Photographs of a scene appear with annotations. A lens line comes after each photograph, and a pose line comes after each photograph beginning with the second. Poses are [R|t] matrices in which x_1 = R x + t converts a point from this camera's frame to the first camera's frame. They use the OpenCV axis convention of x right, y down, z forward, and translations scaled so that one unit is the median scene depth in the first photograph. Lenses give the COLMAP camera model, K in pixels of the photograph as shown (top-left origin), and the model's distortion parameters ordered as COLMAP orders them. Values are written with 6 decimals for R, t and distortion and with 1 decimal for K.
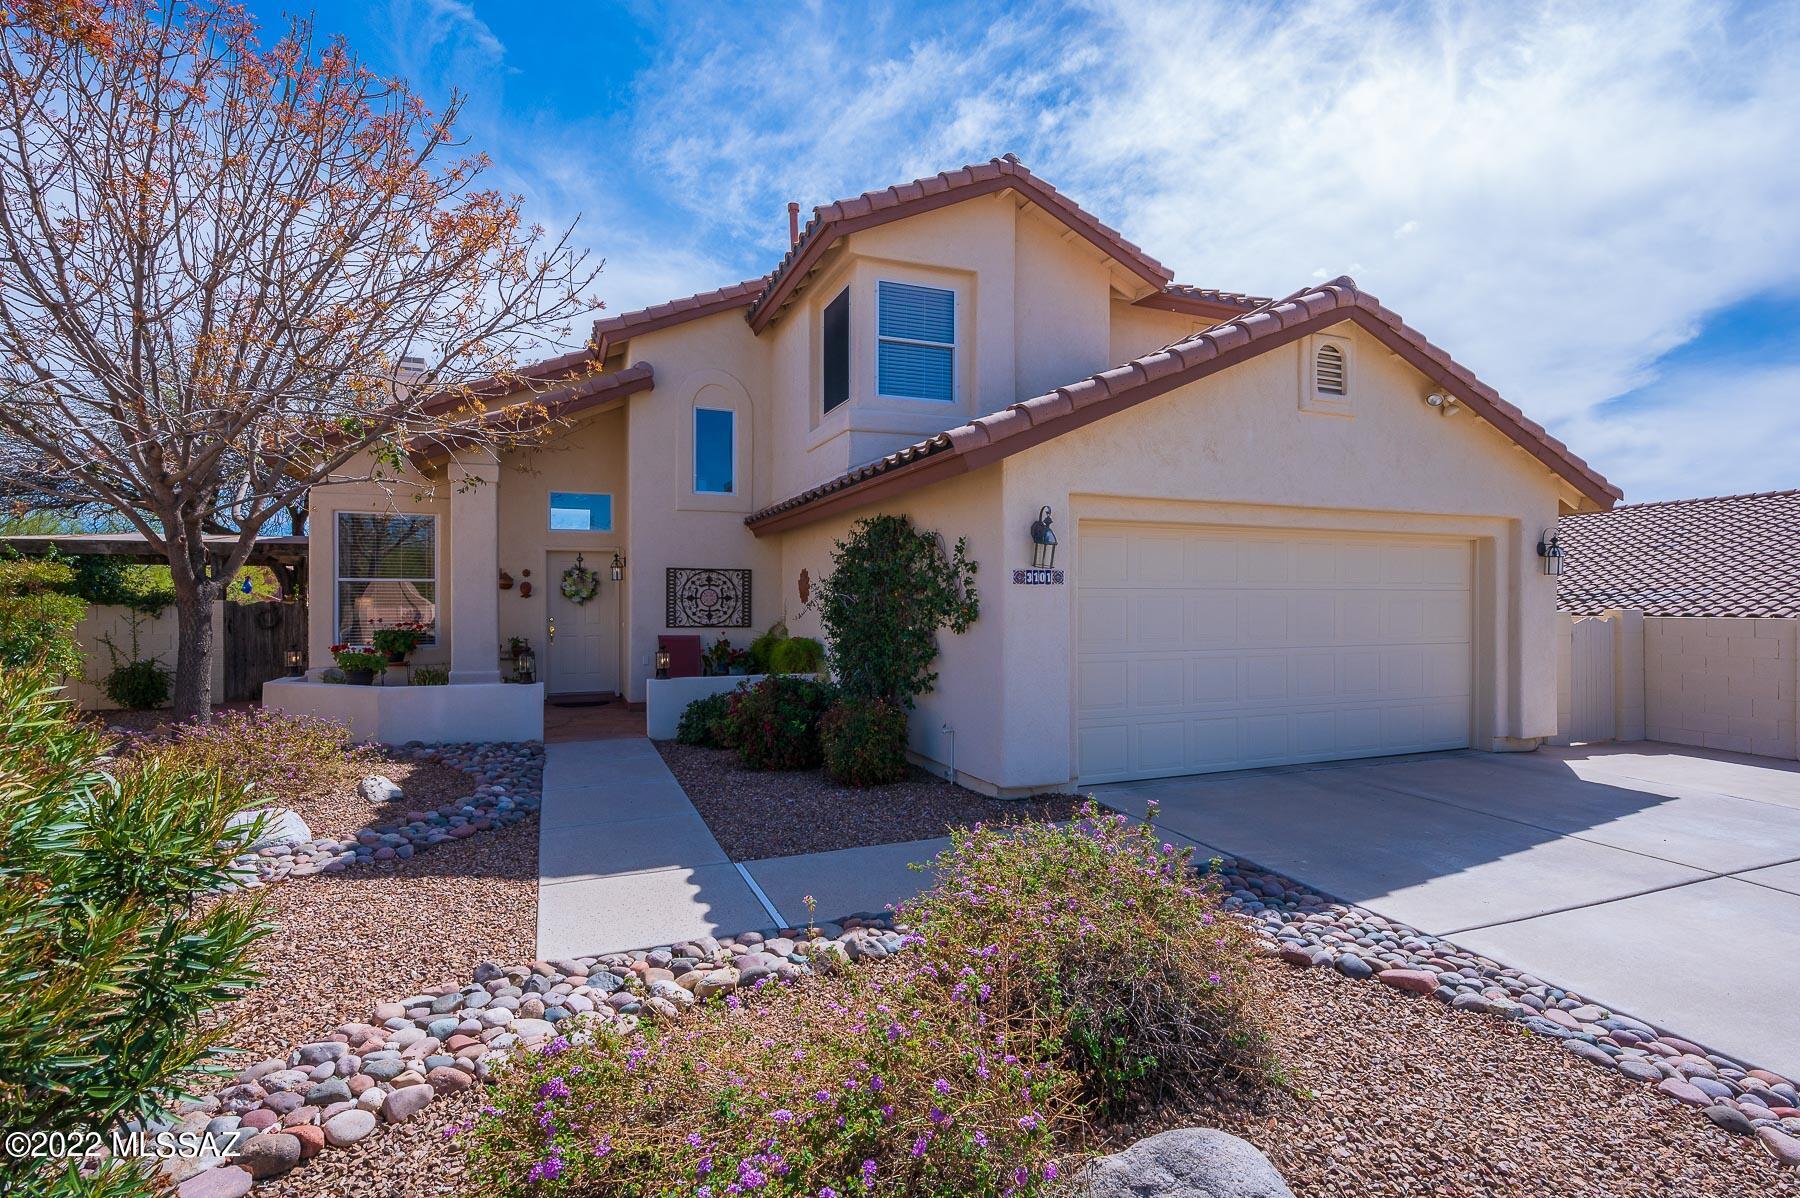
lens RADIAL K [[861.7, 0, 898.9], [0, 861.7, 599.0], [0, 0, 1]] dist [0.002200, 0.000079]
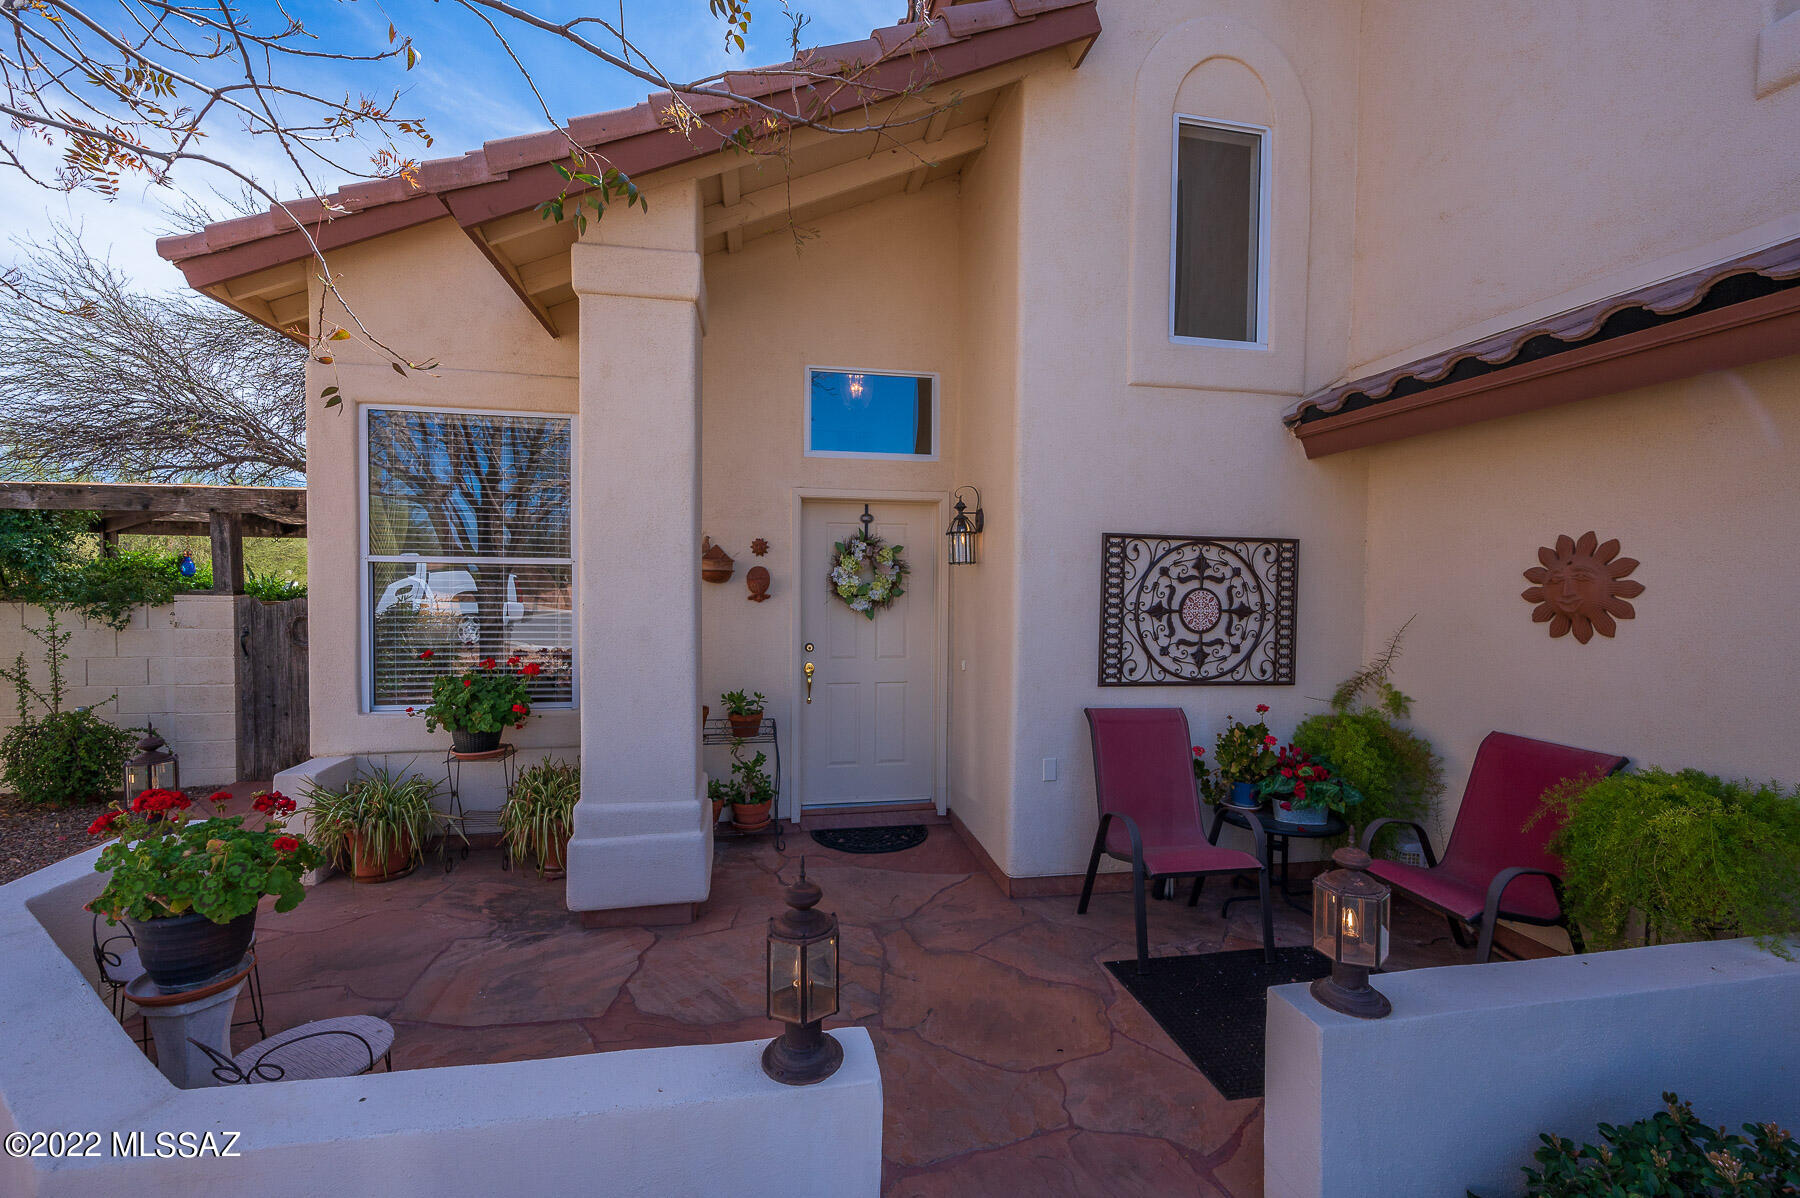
lens RADIAL K [[723.1, 0, 896.0], [0, 723.1, 595.8], [0, 0, 1]] dist [-0.001553, 0.000018]
pose [[0.981235, 0.015858, -0.192163, -0.292411], [-0.011868, 0.999690, 0.021896, -0.013766], [0.192451, -0.019205, 0.981119, 0.648820]]
